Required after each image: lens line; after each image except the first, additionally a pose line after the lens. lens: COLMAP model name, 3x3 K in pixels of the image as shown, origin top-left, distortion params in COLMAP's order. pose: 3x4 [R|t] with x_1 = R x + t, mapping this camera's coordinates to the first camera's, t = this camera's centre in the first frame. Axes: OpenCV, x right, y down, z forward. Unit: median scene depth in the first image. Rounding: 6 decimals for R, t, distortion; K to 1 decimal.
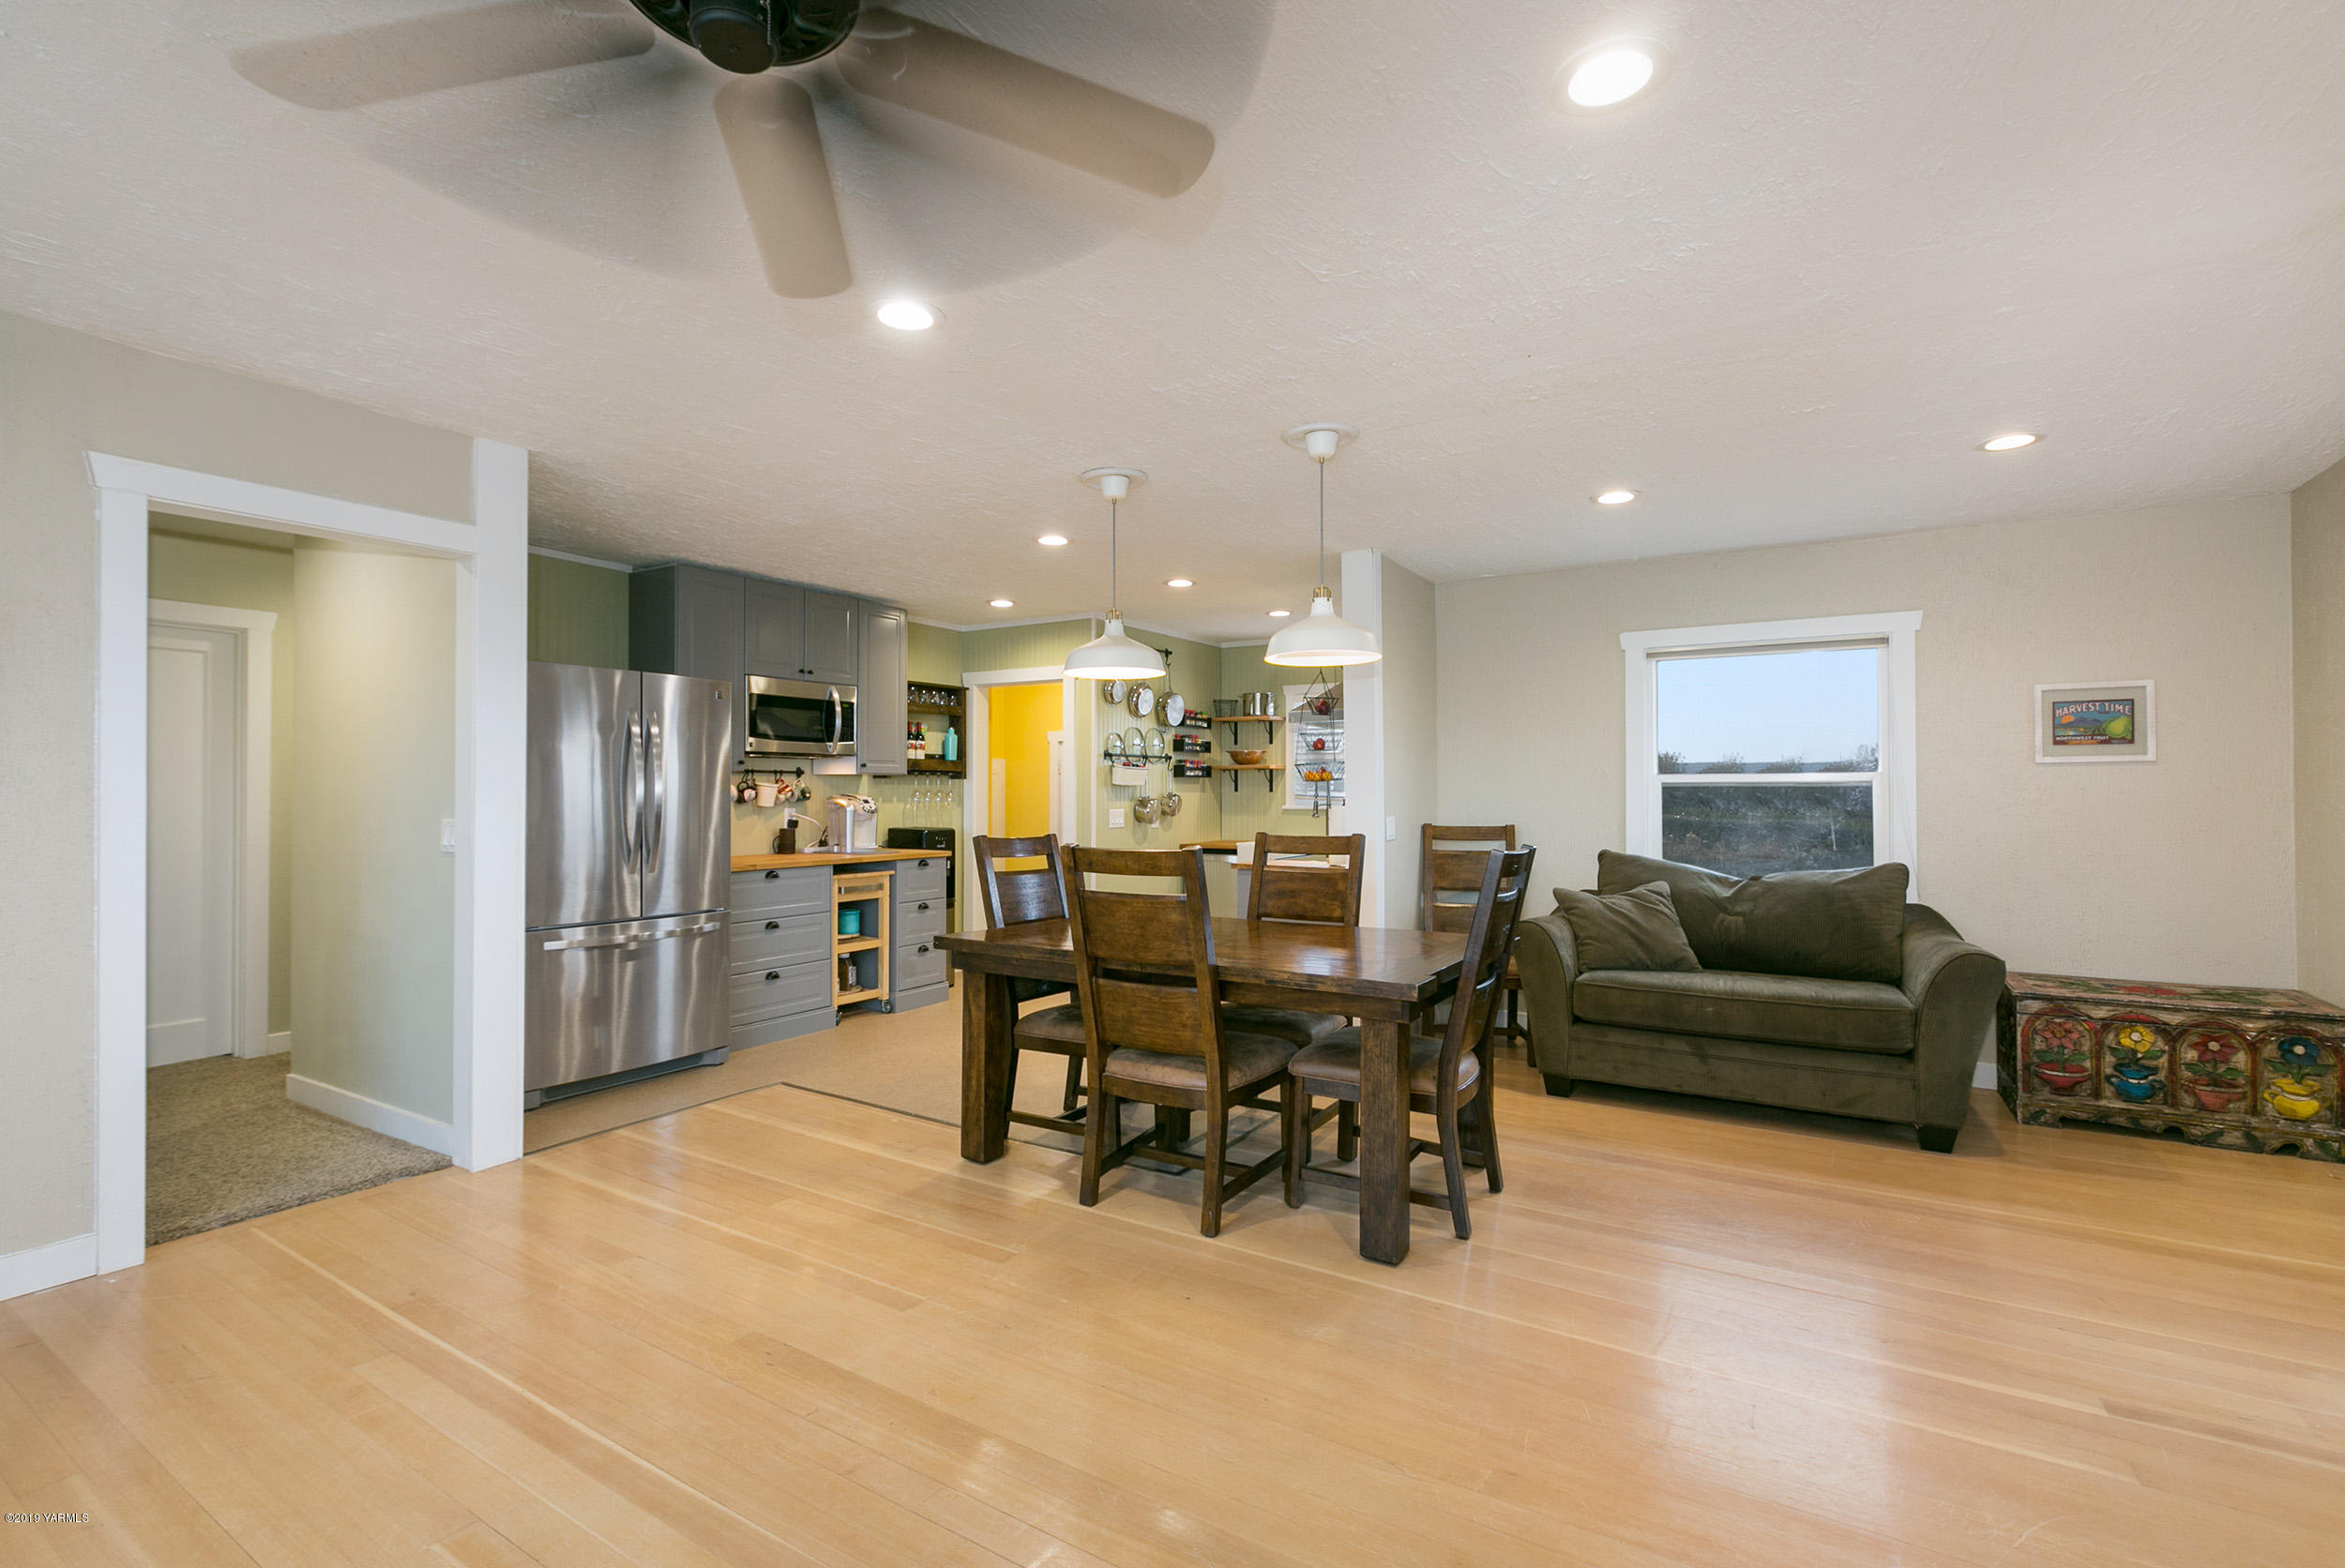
lens RADIAL K [[1055.6, 0, 1144.8], [0, 1055.6, 784.3], [0, 0, 1]] dist [-0.001975, -0.000074]
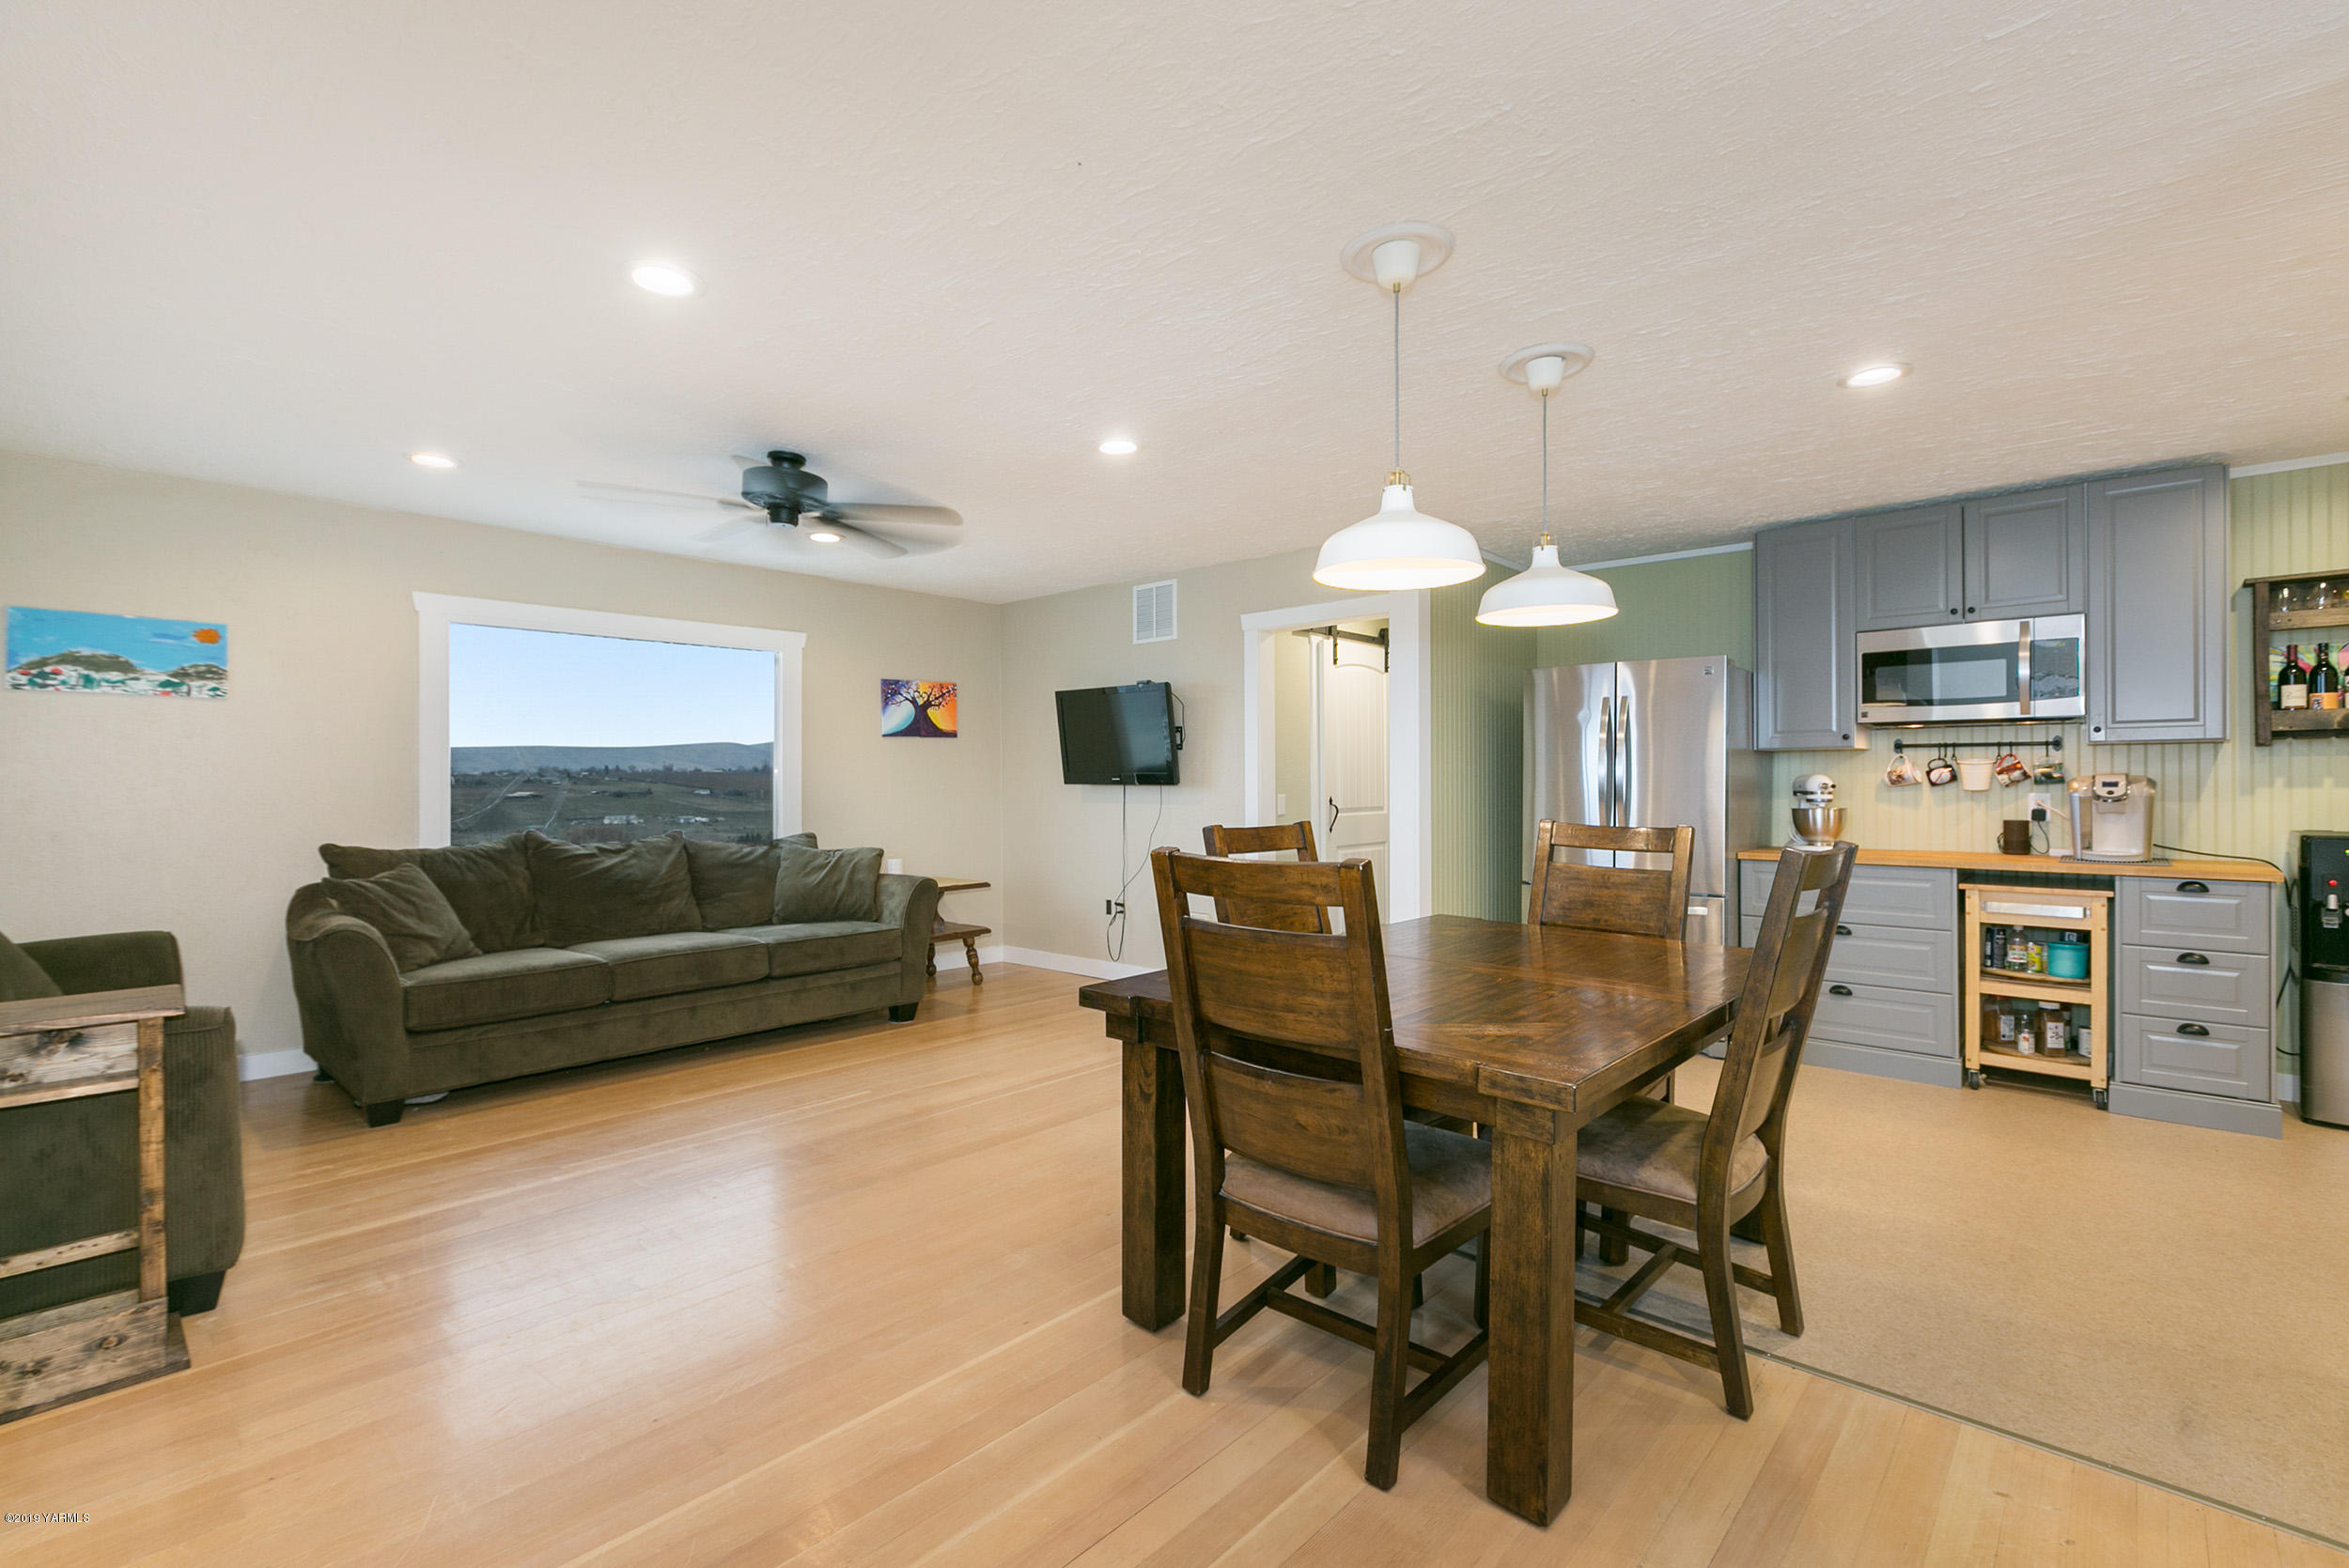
lens RADIAL K [[1057.5, 0, 1169.0], [0, 1057.5, 791.0], [0, 0, 1]] dist [-0.001975, -0.000074]
pose [[-0.176736, 0.011228, -0.984194, 0.781852], [0.010313, 0.999901, 0.009555, 0.012758], [0.984204, -0.008461, -0.176834, 0.865370]]
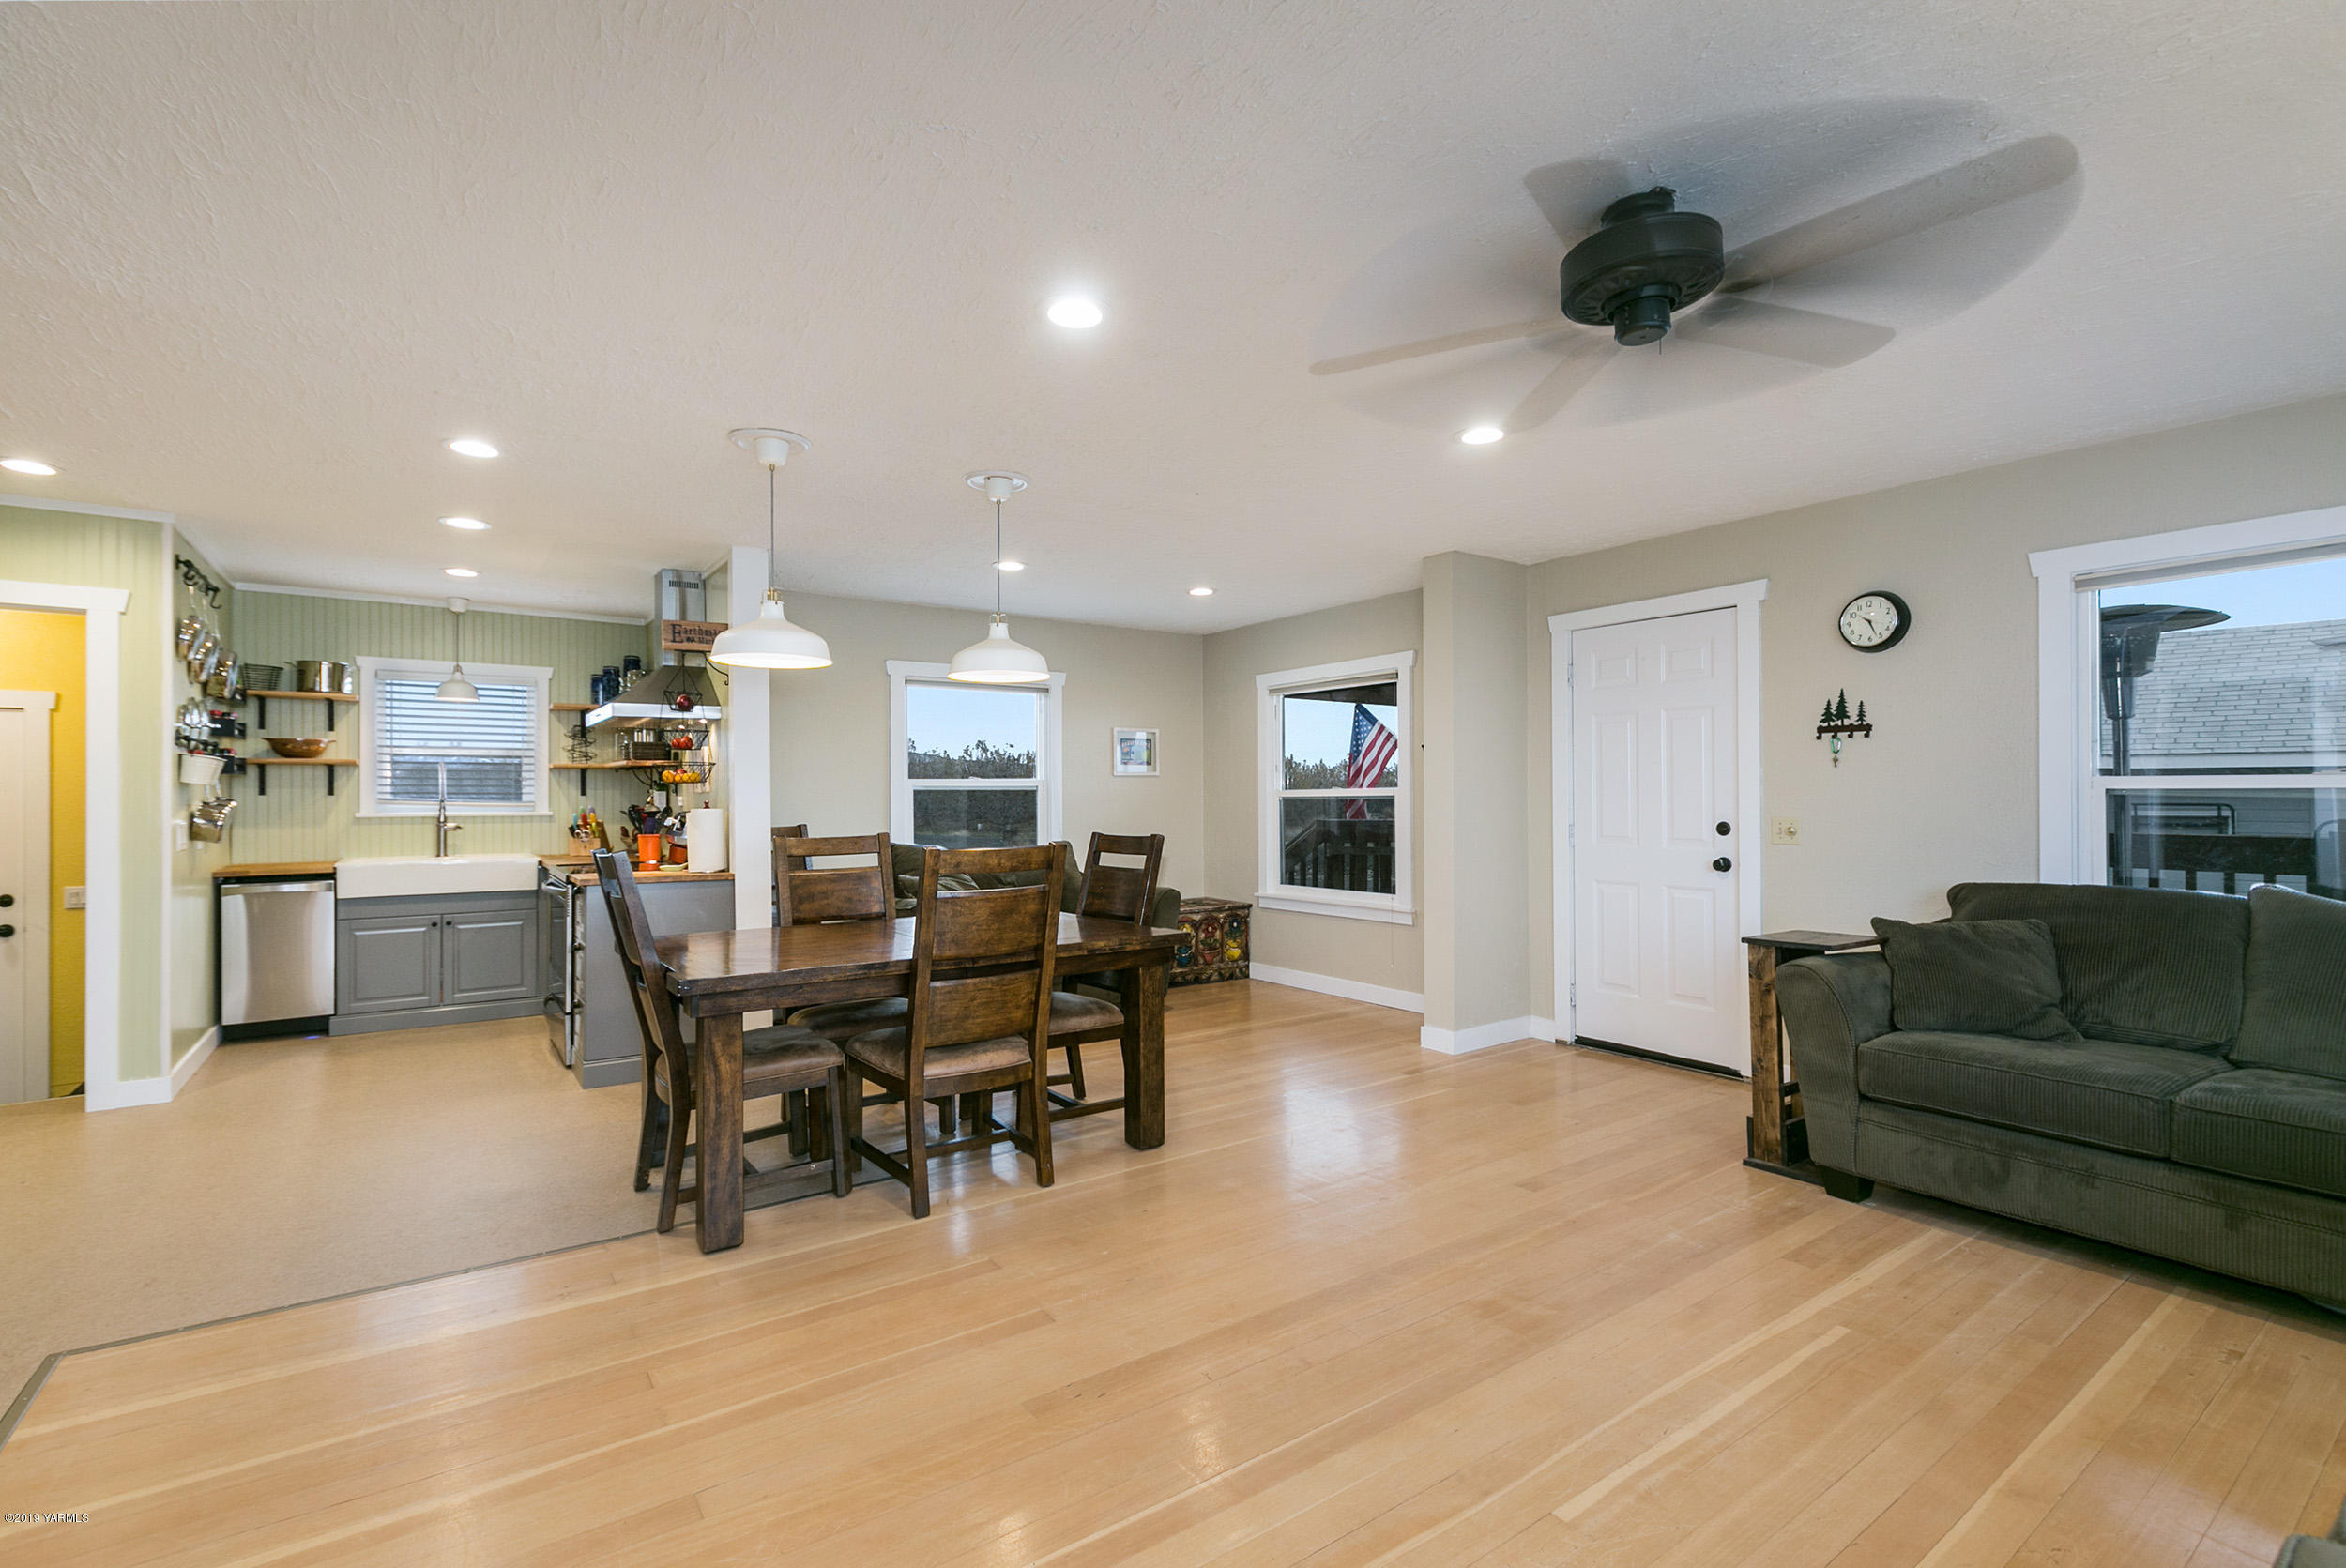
lens RADIAL K [[1056.2, 0, 1167.3], [0, 1056.2, 786.5], [0, 0, 1]] dist [-0.001975, -0.000074]
pose [[0.380504, 0.005162, 0.924765, -0.729416], [-0.004363, 0.999983, -0.003787, 0.003665], [-0.924769, -0.002594, 0.380520, 0.352411]]
